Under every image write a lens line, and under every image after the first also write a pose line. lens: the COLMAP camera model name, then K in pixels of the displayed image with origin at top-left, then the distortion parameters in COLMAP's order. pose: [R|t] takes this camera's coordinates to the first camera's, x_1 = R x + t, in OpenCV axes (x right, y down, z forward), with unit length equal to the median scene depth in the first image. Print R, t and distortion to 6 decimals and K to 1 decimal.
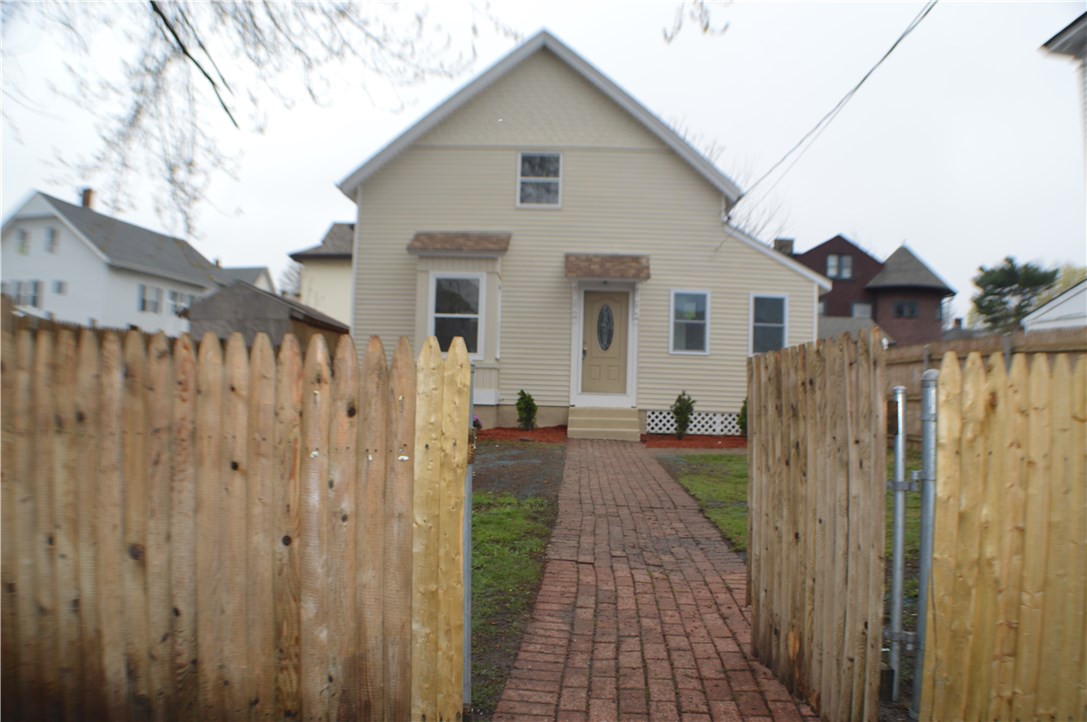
lens RADIAL K [[765.2, 0, 544.5], [0, 765.2, 380.6], [0, 0, 1]] dist [-0.156143, 0.030005]
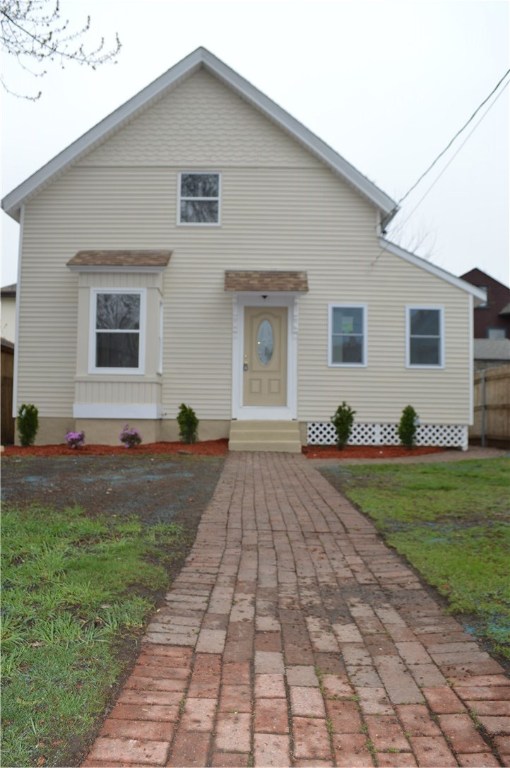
lens RADIAL K [[613.5, 0, 255.0], [0, 613.5, 384.0], [0, 0, 1]] dist [-0.075530, -0.001435]
pose [[0.998661, -0.014085, 0.049771, 0.024721], [0.016044, 0.999103, -0.039192, 0.019169], [-0.049175, 0.039938, 0.997991, 0.187983]]
